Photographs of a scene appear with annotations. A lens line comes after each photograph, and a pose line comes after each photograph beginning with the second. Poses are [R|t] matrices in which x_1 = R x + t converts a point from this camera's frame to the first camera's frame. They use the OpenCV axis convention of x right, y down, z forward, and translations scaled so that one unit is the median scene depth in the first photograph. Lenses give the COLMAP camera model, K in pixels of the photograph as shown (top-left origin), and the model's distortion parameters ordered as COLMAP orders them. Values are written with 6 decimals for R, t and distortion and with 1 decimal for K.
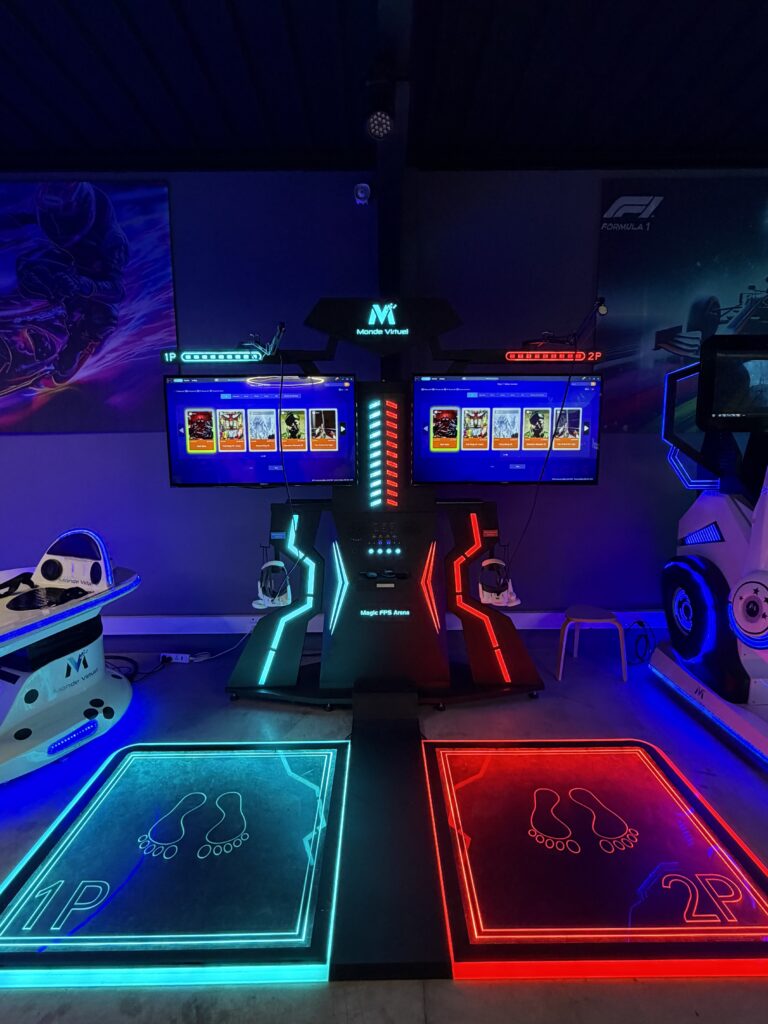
lens RADIAL K [[545.6, 0, 382.7], [0, 545.6, 510.6], [0, 0, 1]] dist [0.000785, -0.000221]
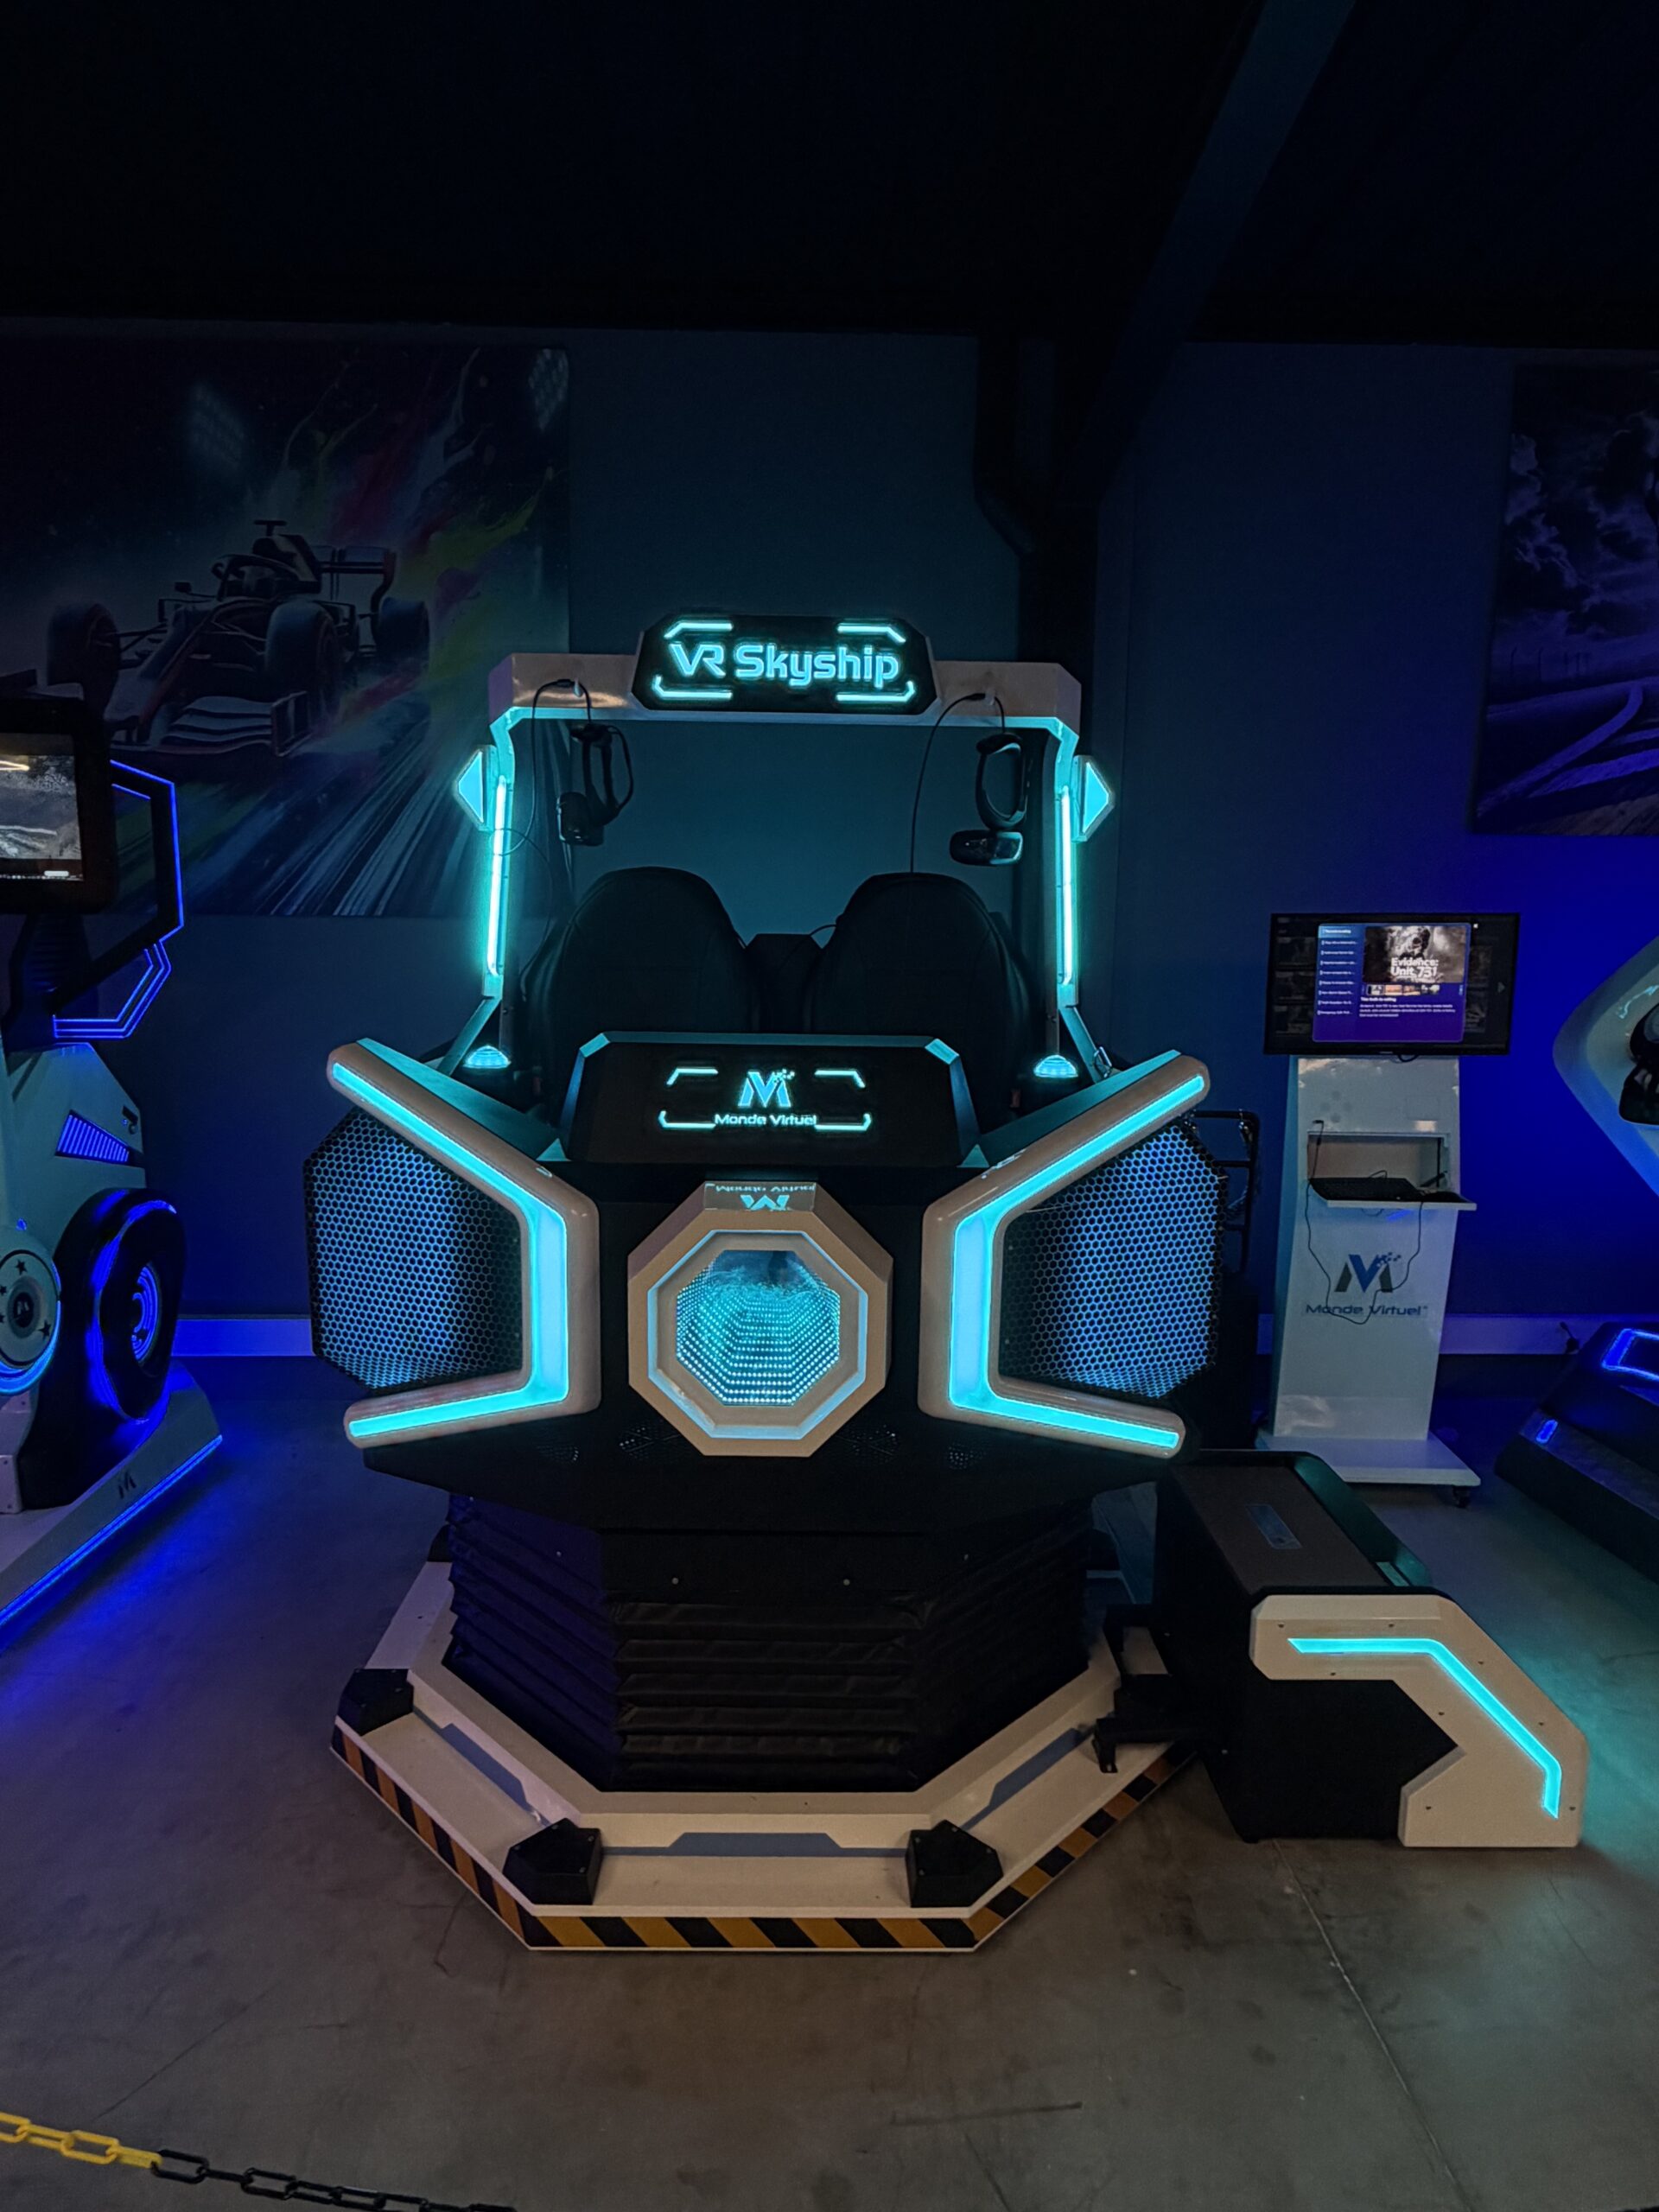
lens RADIAL K [[1316.7, 0, 820.9], [0, 1316.7, 1107.3], [0, 0, 1]] dist [-0.000371, 0.000600]
pose [[0.999703, 0.015308, 0.018945, 1.373430], [-0.015539, 0.999806, 0.012111, -0.008161], [-0.018756, -0.012401, 0.999747, -0.098692]]
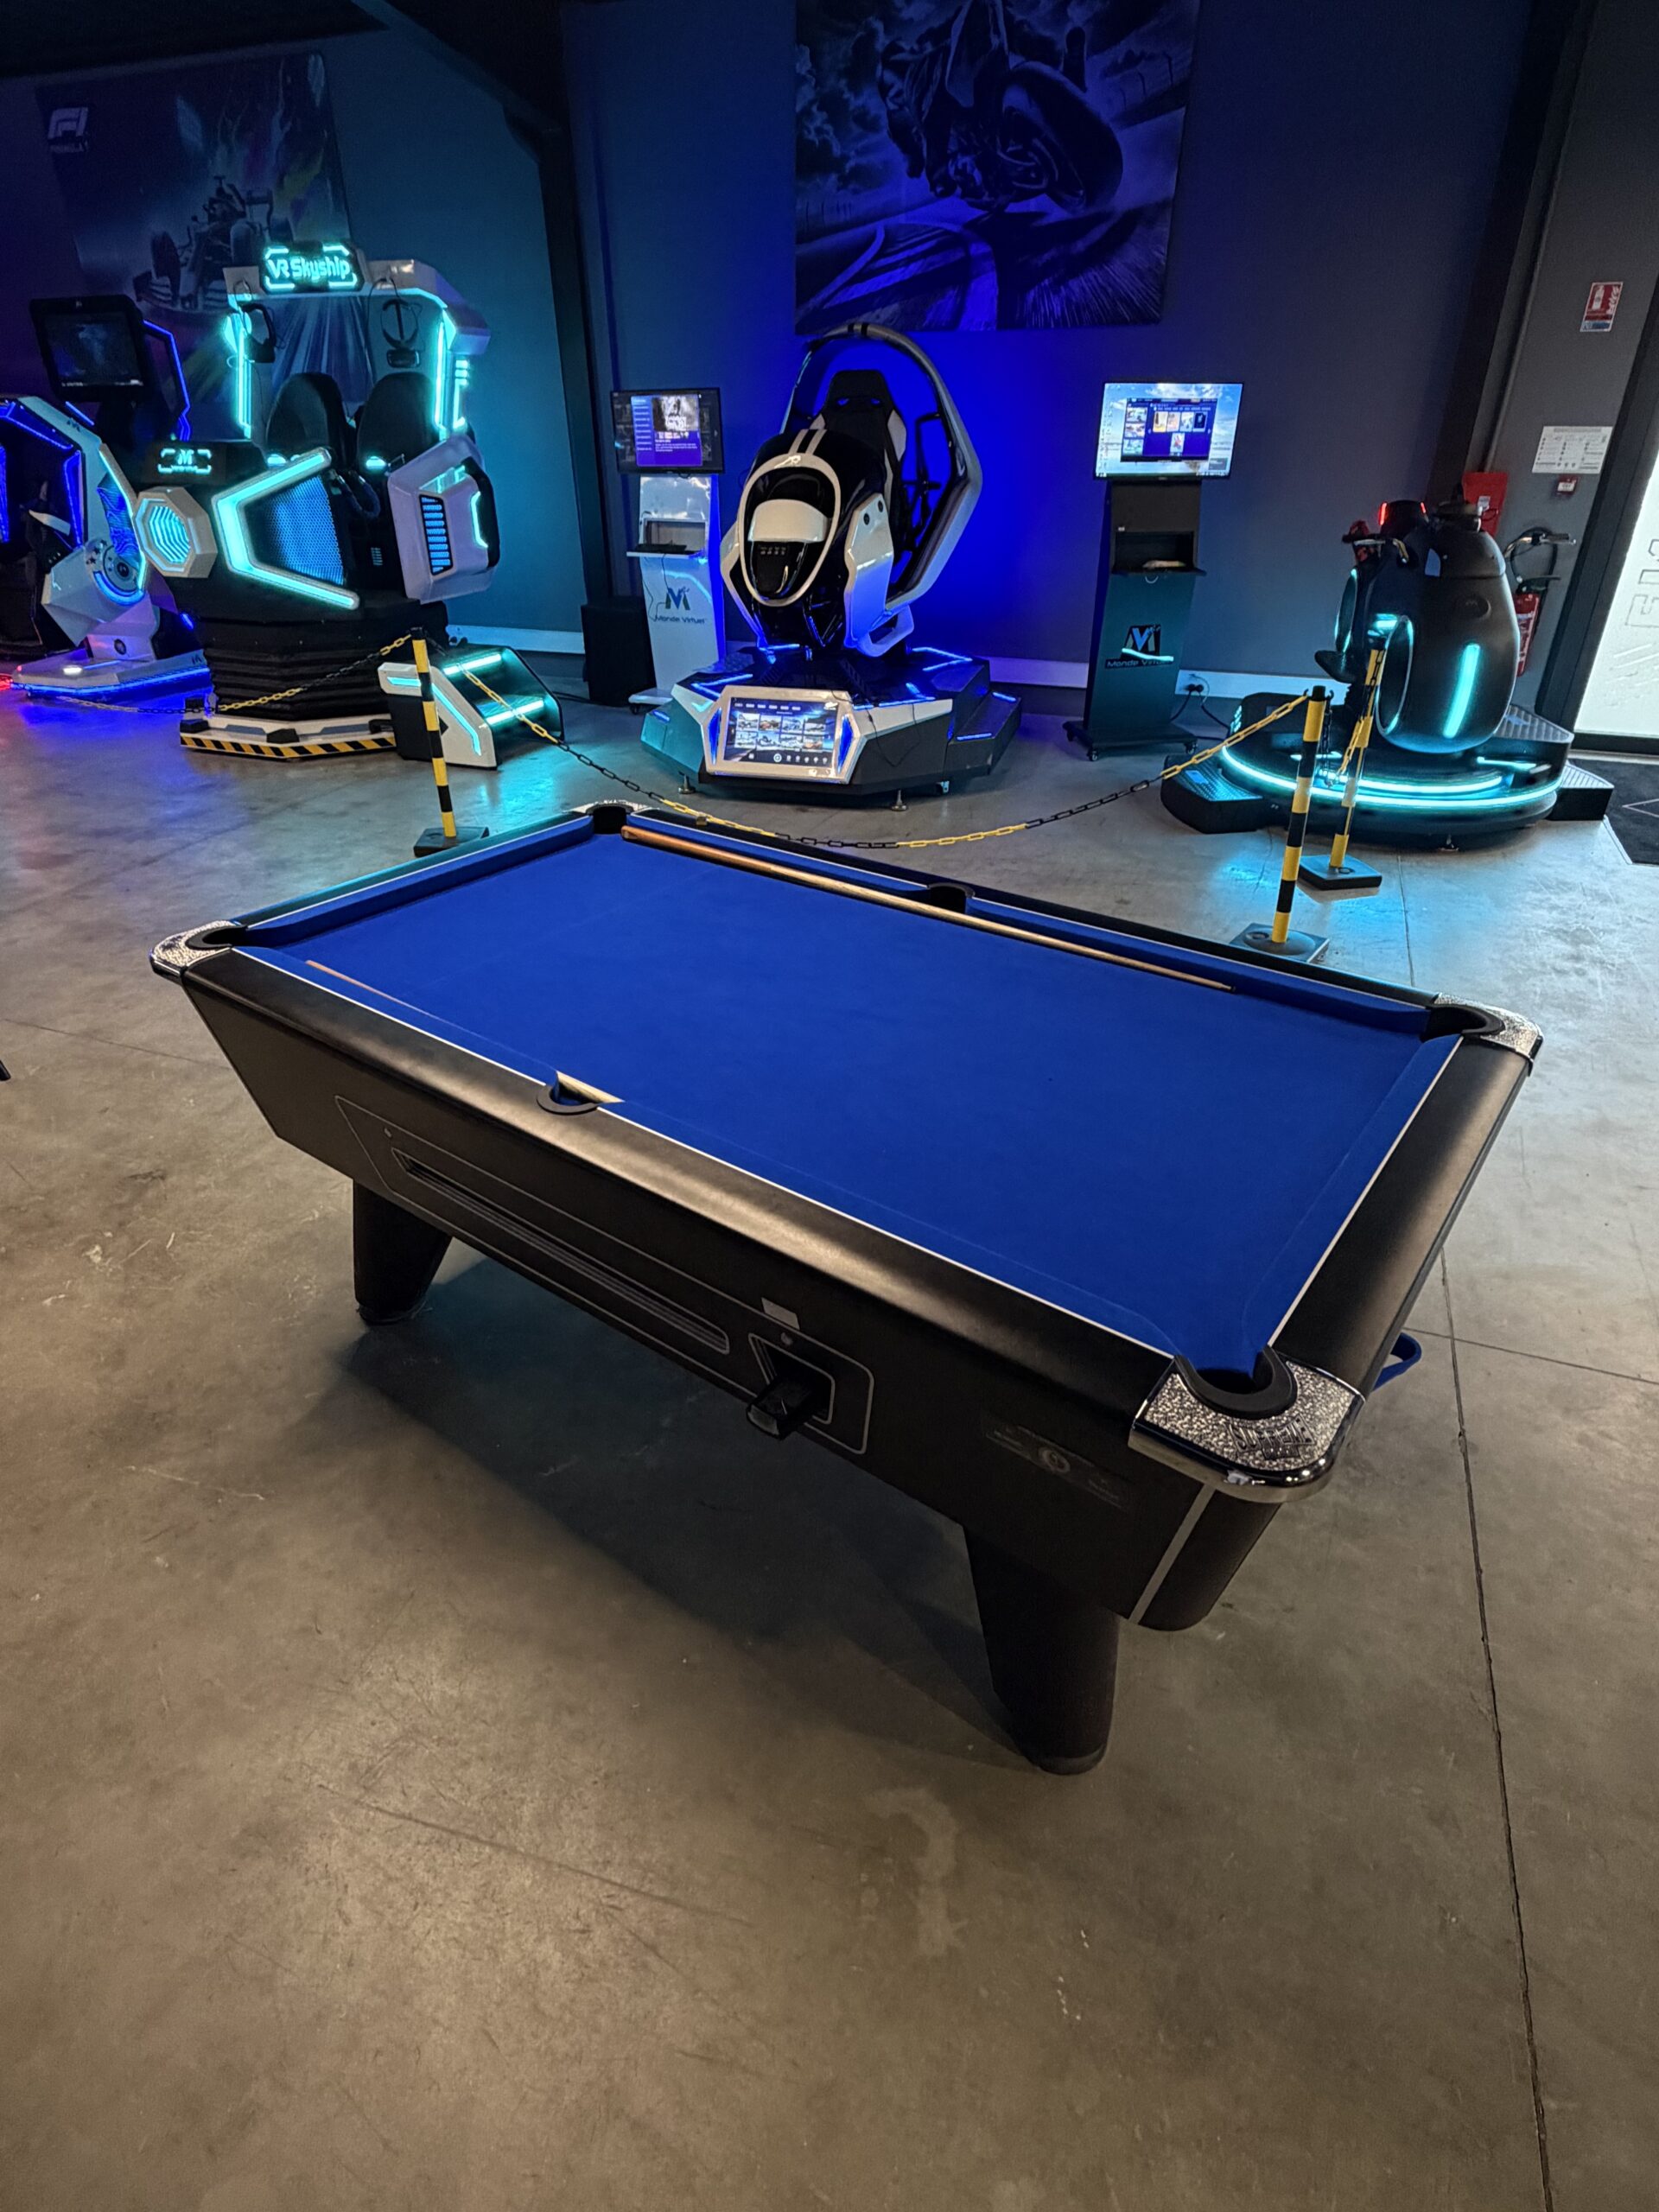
lens RADIAL K [[1178.7, 0, 826.8], [0, 1178.7, 1103.0], [0, 0, 1]] dist [0.000785, -0.000221]
pose [[0.929792, 0.190150, -0.315168, 2.973736], [-0.053192, 0.916657, 0.396120, 0.125272], [0.364223, -0.351544, 0.862414, -0.965126]]
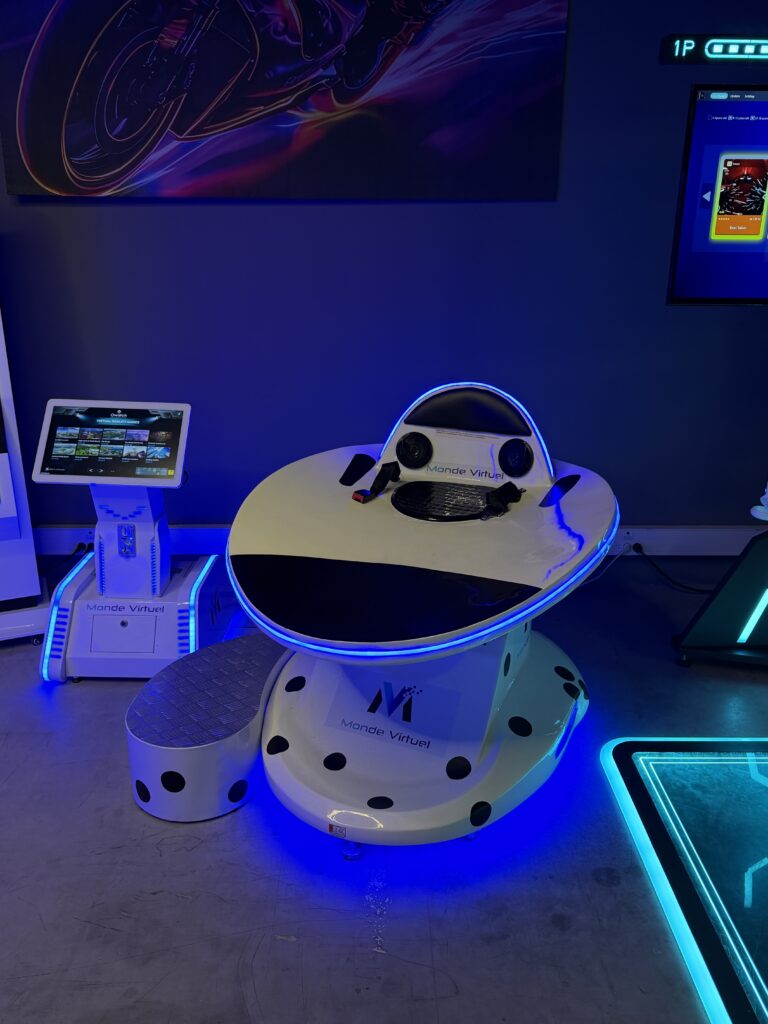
lens RADIAL K [[832.4, 0, 384.0], [0, 832.4, 512.0], [0, 0, 1]] dist [0.062193, -0.095427]
pose [[0.999896, 0.013295, 0.005544, -0.650161], [-0.014125, 0.980416, 0.196431, -0.000474], [-0.002824, -0.196489, 0.980502, 0.122795]]
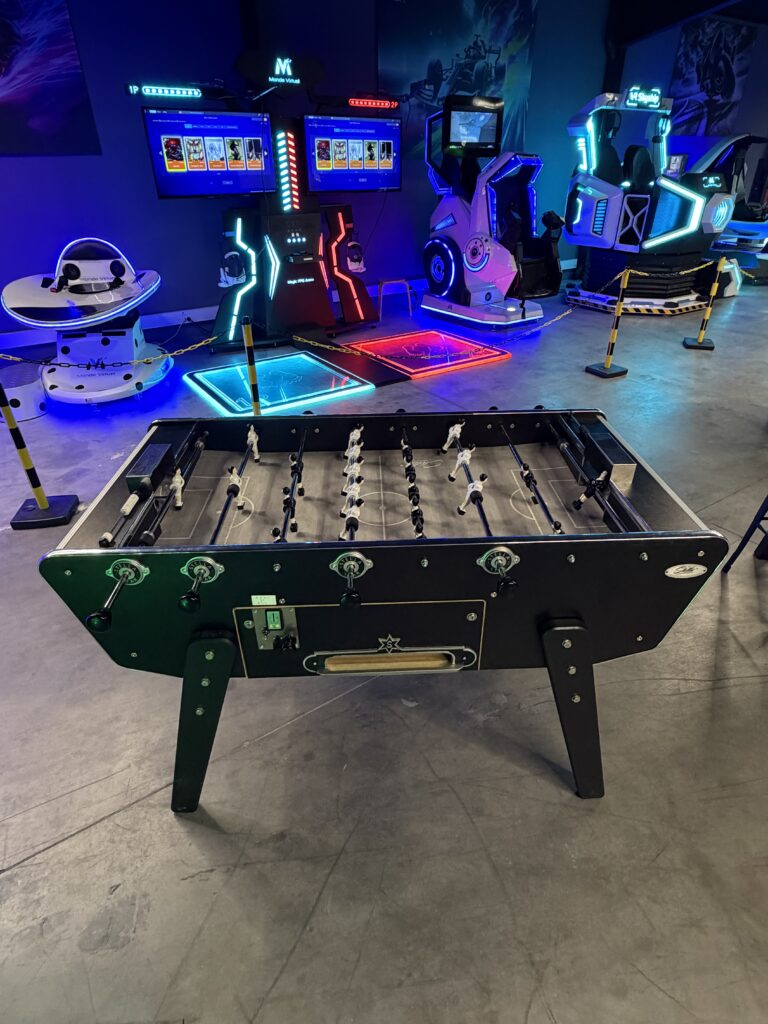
lens RADIAL K [[568.3, 0, 385.0], [0, 568.3, 508.6], [0, 0, 1]] dist [-0.000238, 0.001294]
pose [[0.837050, -0.282525, 0.468537, -0.791527], [0.078261, 0.909381, 0.408535, 0.129065], [-0.541500, -0.305295, 0.783308, -0.723572]]
